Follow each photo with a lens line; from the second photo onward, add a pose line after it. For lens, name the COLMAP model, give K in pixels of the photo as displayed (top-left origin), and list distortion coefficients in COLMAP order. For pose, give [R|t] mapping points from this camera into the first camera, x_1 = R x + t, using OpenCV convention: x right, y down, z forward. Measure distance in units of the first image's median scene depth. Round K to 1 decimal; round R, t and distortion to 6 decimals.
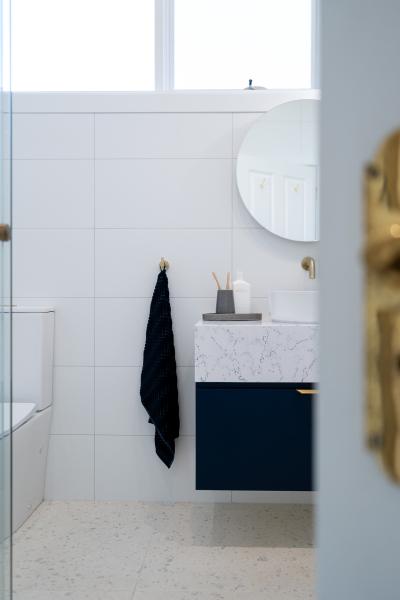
lens RADIAL K [[467.1, 0, 200.0], [0, 467.1, 300.0], [0, 0, 1]] dist [-0.001675, 0.001135]
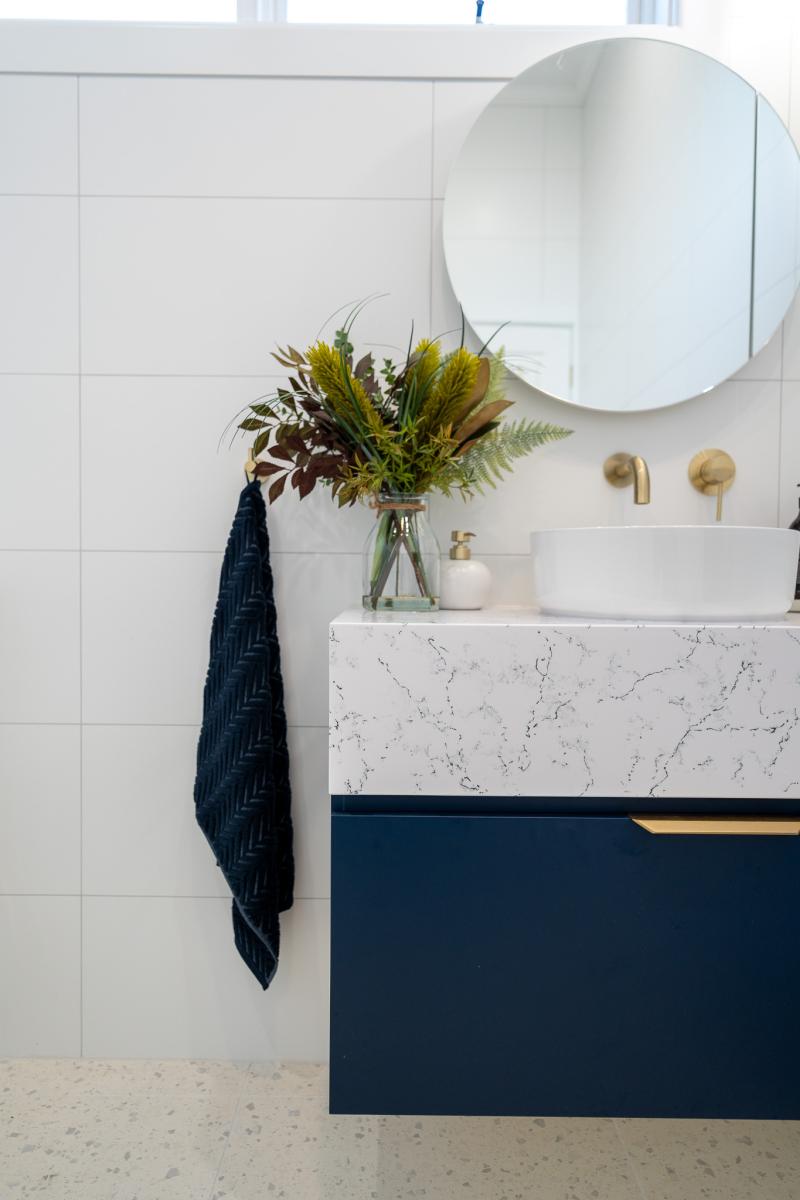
lens RADIAL K [[731.8, 0, 386.0], [0, 731.8, 594.6], [0, 0, 1]] dist [-0.001384, -0.000456]
pose [[0.998893, 0.006957, 0.046526, 0.003847], [-0.007773, 0.999819, 0.017379, 0.020425], [-0.046397, -0.017721, 0.998766, 0.408443]]
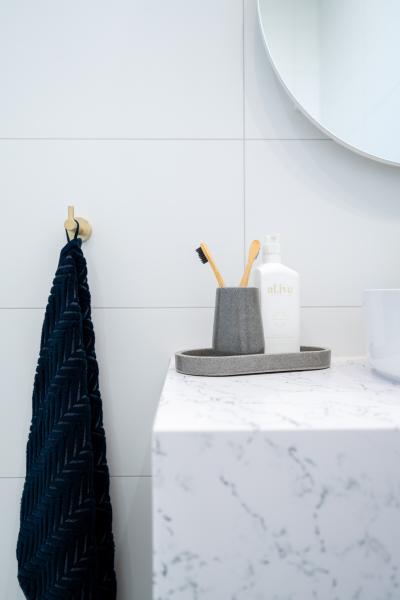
lens RADIAL K [[467.1, 0, 200.0], [0, 467.1, 300.0], [0, 0, 1]] dist [-0.001675, 0.001135]
pose [[0.996910, -0.005766, 0.078338, -0.004396], [0.006661, 0.999915, -0.011170, -0.008195], [-0.078267, 0.011657, 0.996864, 0.639476]]
